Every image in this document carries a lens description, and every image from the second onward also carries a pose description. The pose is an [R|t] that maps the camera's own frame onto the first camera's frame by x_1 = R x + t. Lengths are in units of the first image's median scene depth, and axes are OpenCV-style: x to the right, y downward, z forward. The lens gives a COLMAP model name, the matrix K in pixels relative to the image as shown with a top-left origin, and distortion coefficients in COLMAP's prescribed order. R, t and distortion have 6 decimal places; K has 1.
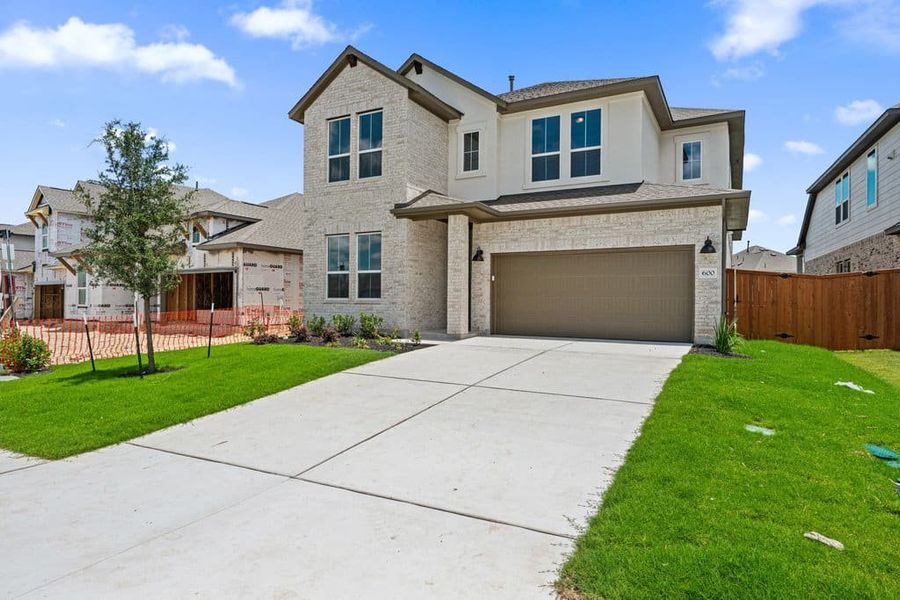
lens RADIAL K [[537.3, 0, 461.6], [0, 537.3, 300.0], [0, 0, 1]] dist [0.001902, 0.000482]
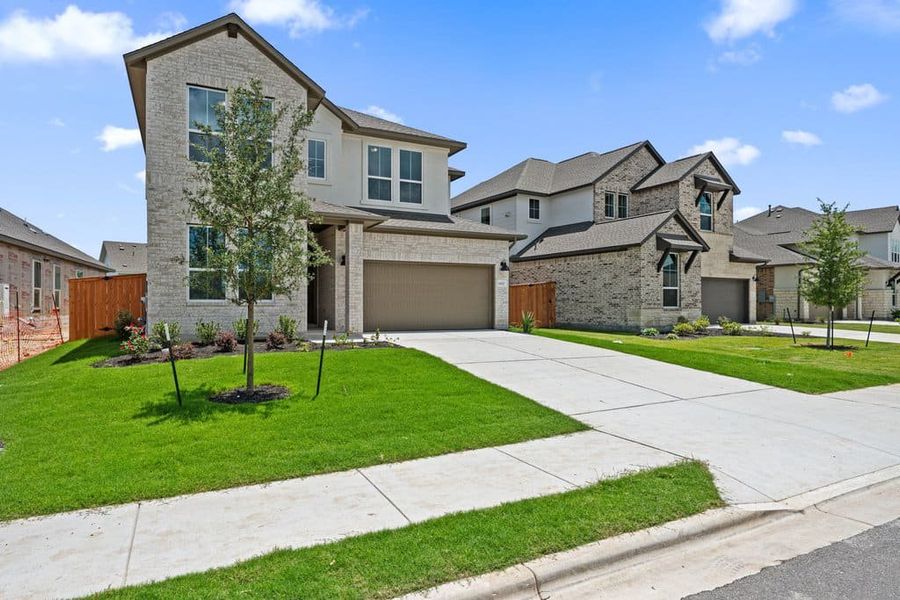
lens RADIAL K [[537.3, 0, 461.6], [0, 537.3, 300.0], [0, 0, 1]] dist [0.001902, 0.000482]
pose [[0.547514, -0.003420, 0.836789, -0.747952], [-0.000723, 0.999989, 0.004560, -0.007715], [-0.836796, -0.003101, 0.547506, 0.204755]]
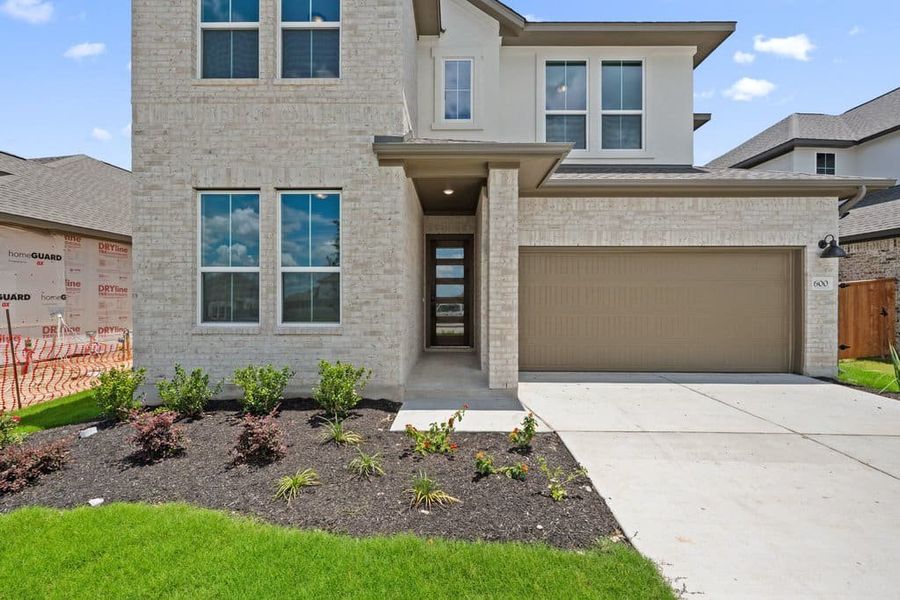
lens RADIAL K [[383.7, 0, 448.3], [0, 383.7, 299.3], [0, 0, 1]] dist [-0.000357, -0.000087]
pose [[0.885489, -0.007145, 0.464605, -0.224213], [0.002427, 0.999939, 0.010751, -0.028801], [-0.464654, -0.008392, 0.885453, 0.630015]]
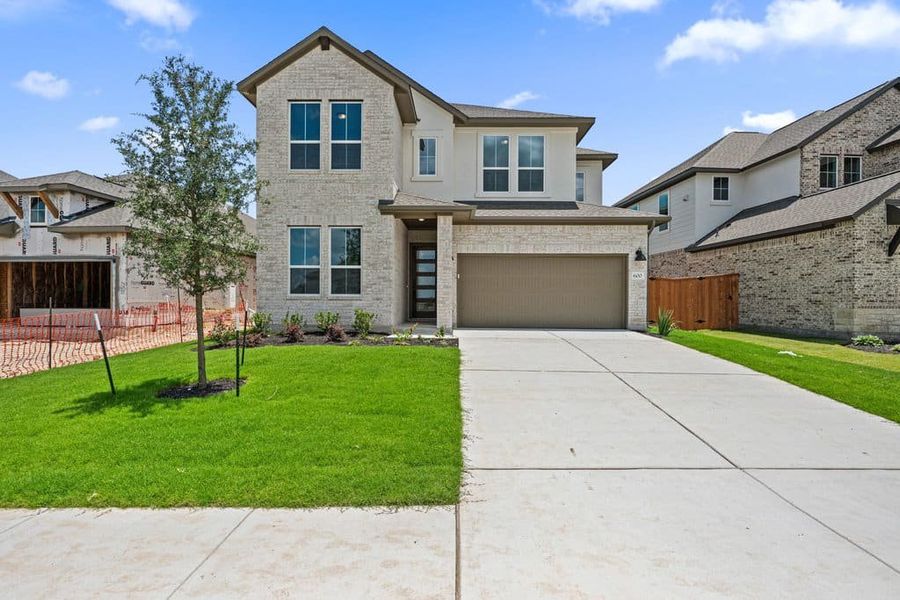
lens RADIAL K [[474.6, 0, 455.1], [0, 474.6, 302.2], [0, 0, 1]] dist [-0.000070, 0.000160]
pose [[0.882651, -0.005685, 0.469994, -0.401991], [-0.000524, 0.999914, 0.013078, -0.000094], [-0.470028, -0.011790, 0.882573, 0.150476]]
